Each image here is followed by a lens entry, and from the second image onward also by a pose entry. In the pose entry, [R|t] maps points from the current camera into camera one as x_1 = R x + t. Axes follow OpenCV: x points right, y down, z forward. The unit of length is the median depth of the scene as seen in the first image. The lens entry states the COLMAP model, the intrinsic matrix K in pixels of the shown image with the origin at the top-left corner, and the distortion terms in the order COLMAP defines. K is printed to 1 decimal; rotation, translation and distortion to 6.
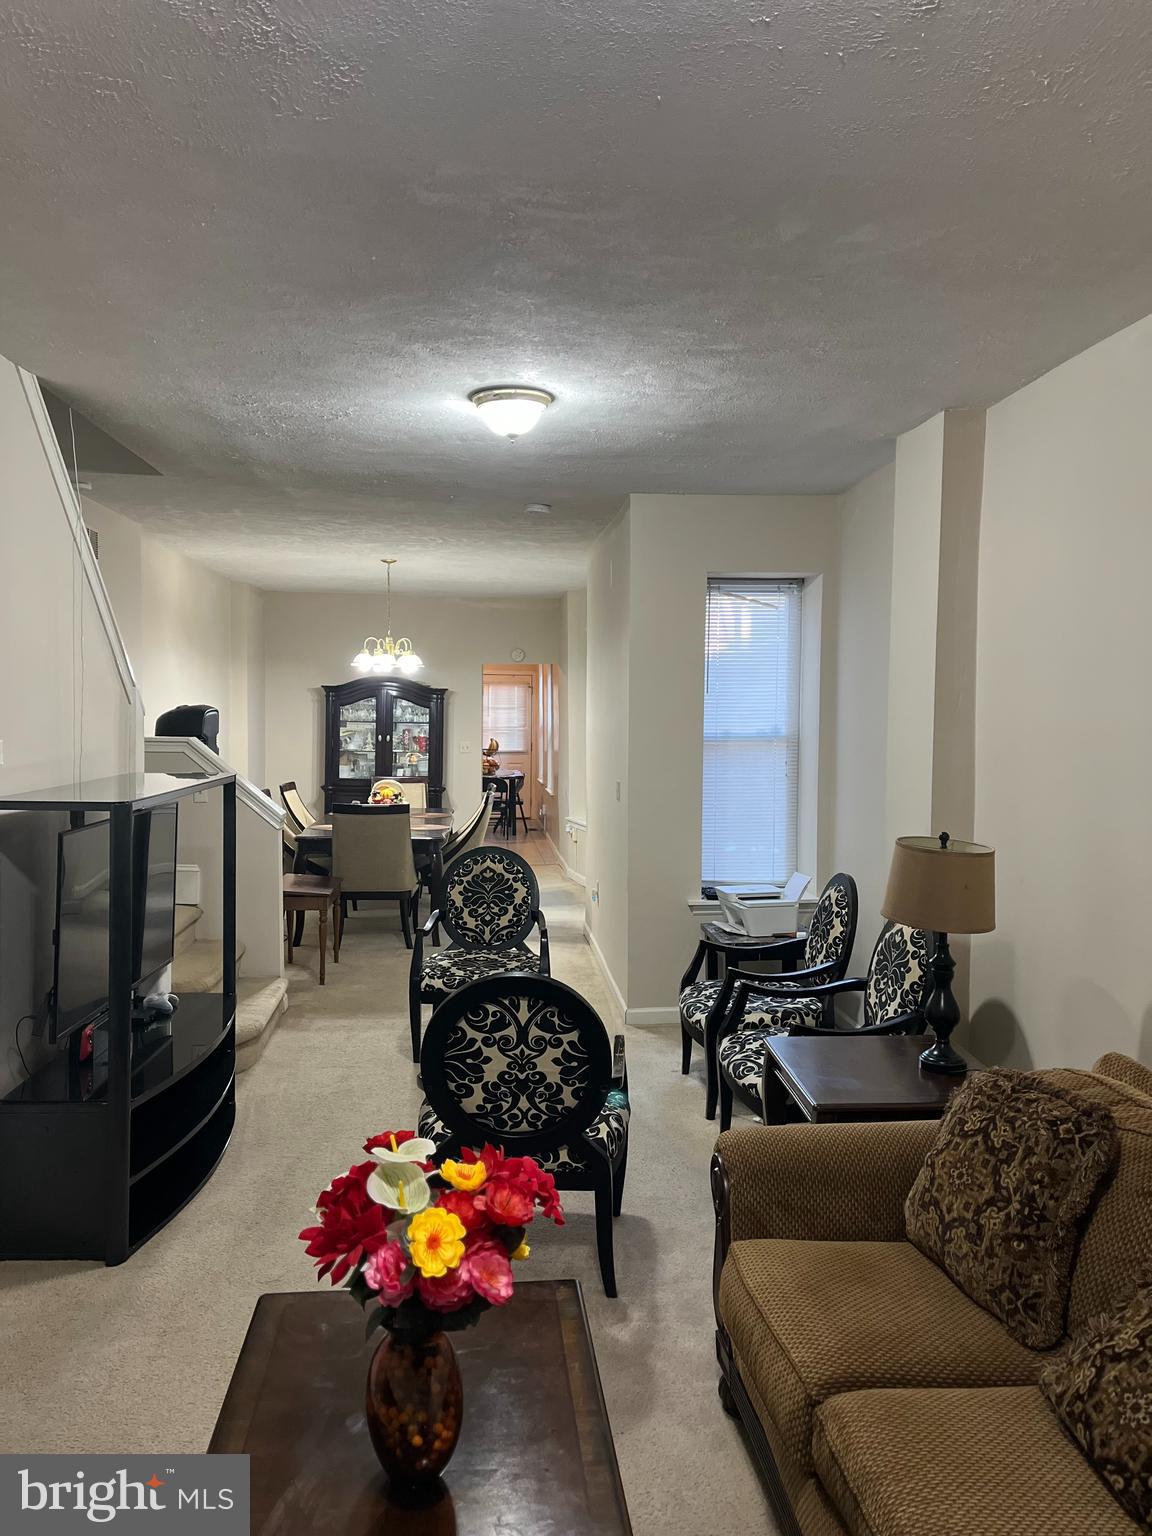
lens RADIAL K [[1163.0, 0, 592.0], [0, 1163.0, 736.8], [0, 0, 1]] dist [0.057316, -0.045901]
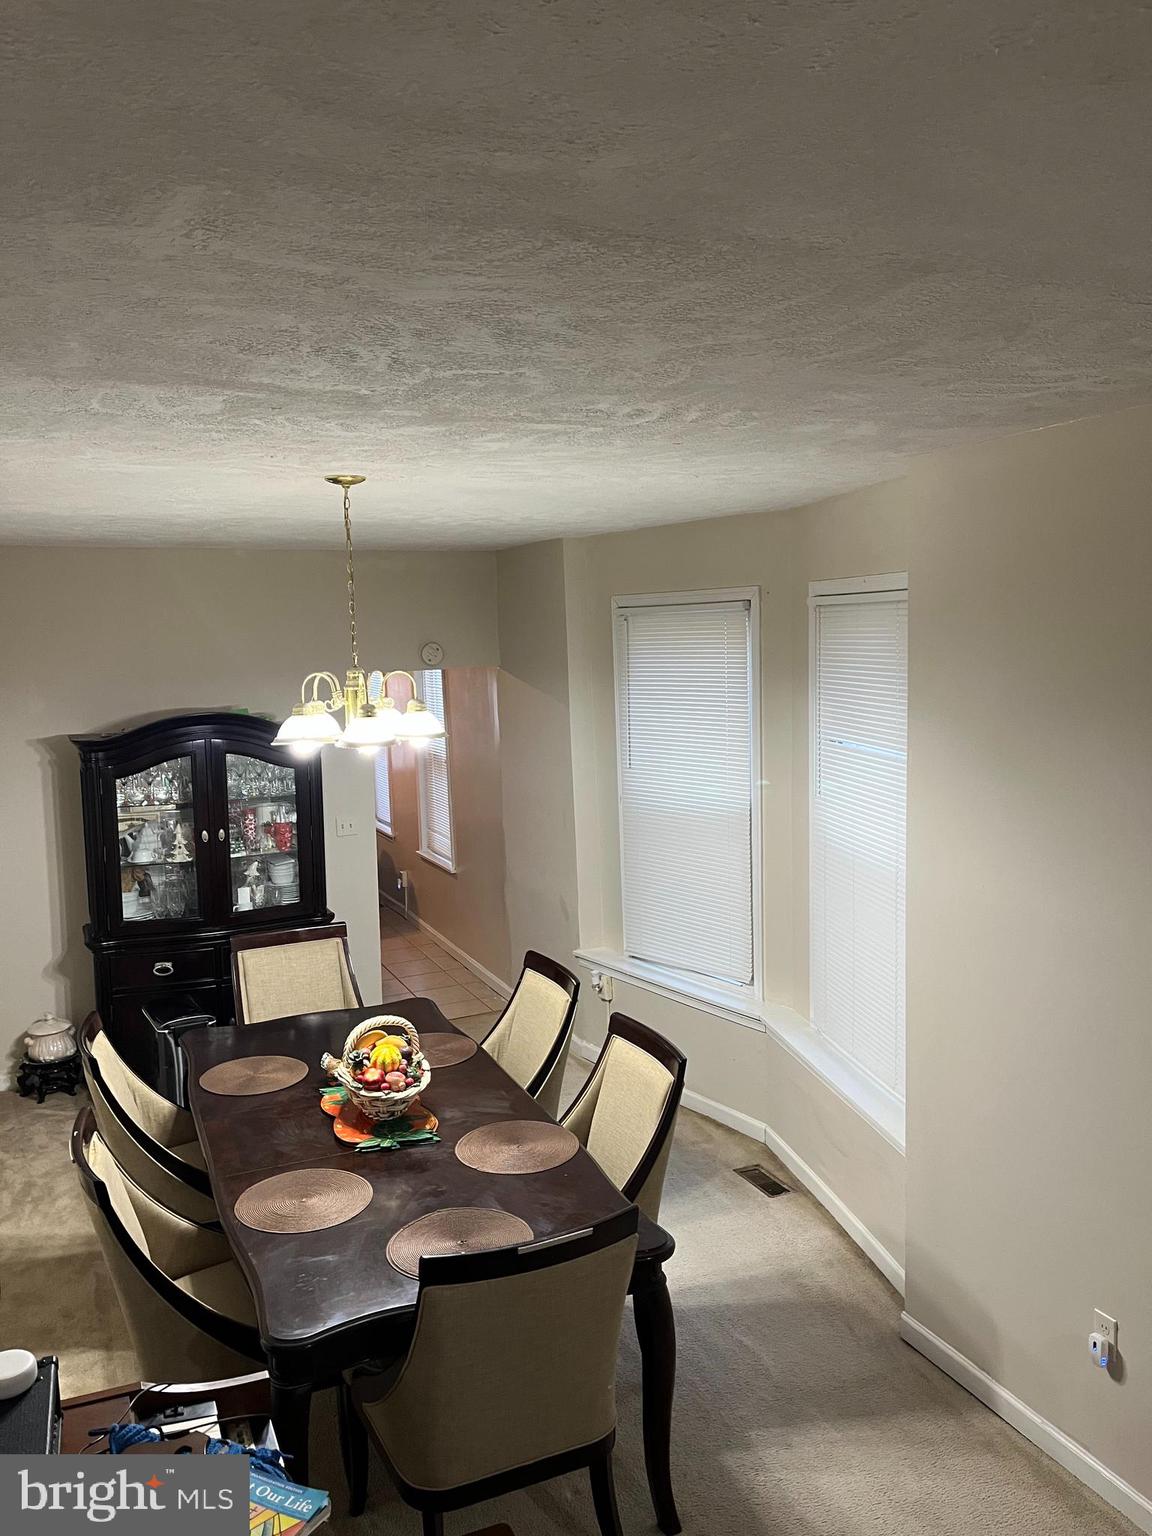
lens RADIAL K [[1163.0, 0, 575.0], [0, 1163.0, 763.0], [0, 0, 1]] dist [0.057316, -0.045901]
pose [[0.948304, -0.069121, 0.309744, -0.228956], [0.042926, 0.994961, 0.090608, -0.086411], [-0.314446, -0.072628, 0.946493, 0.583916]]
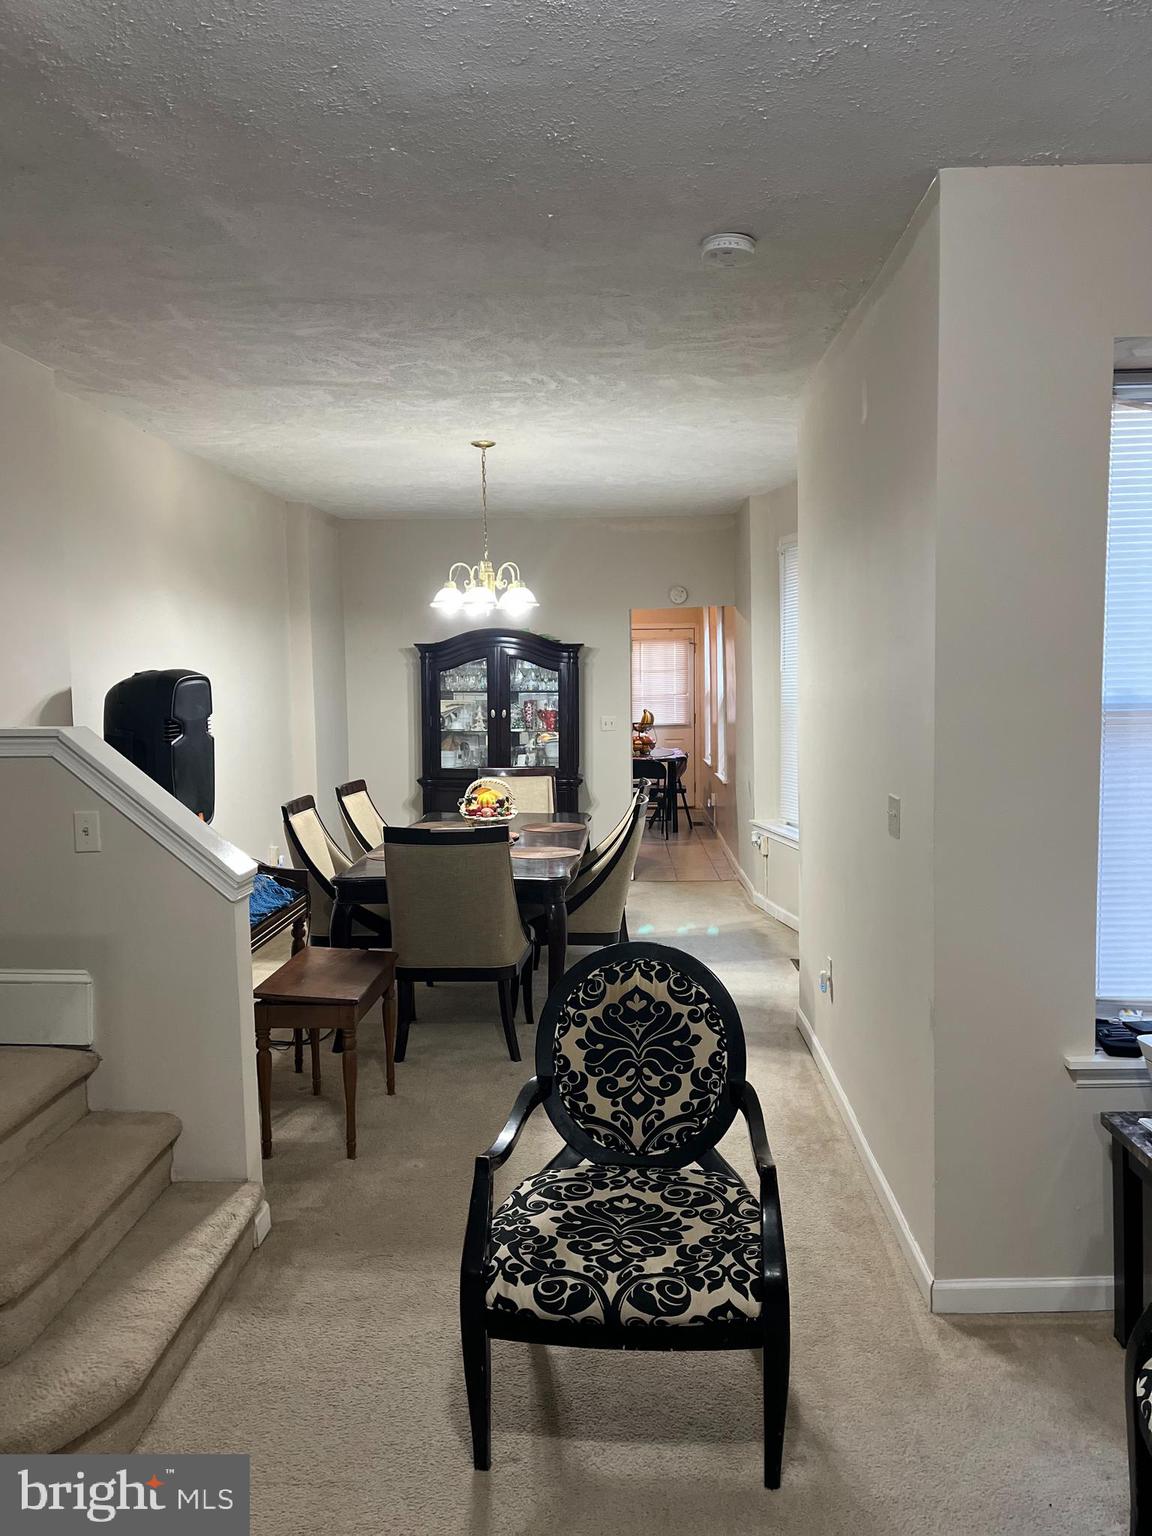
lens RADIAL K [[1163.0, 0, 575.4], [0, 1163.0, 774.0], [0, 0, 1]] dist [0.057316, -0.045901]
pose [[0.988977, -0.011746, -0.147603, -0.027729], [0.020540, 0.998094, 0.058196, -0.002995], [0.146638, -0.060587, 0.987333, 0.345236]]
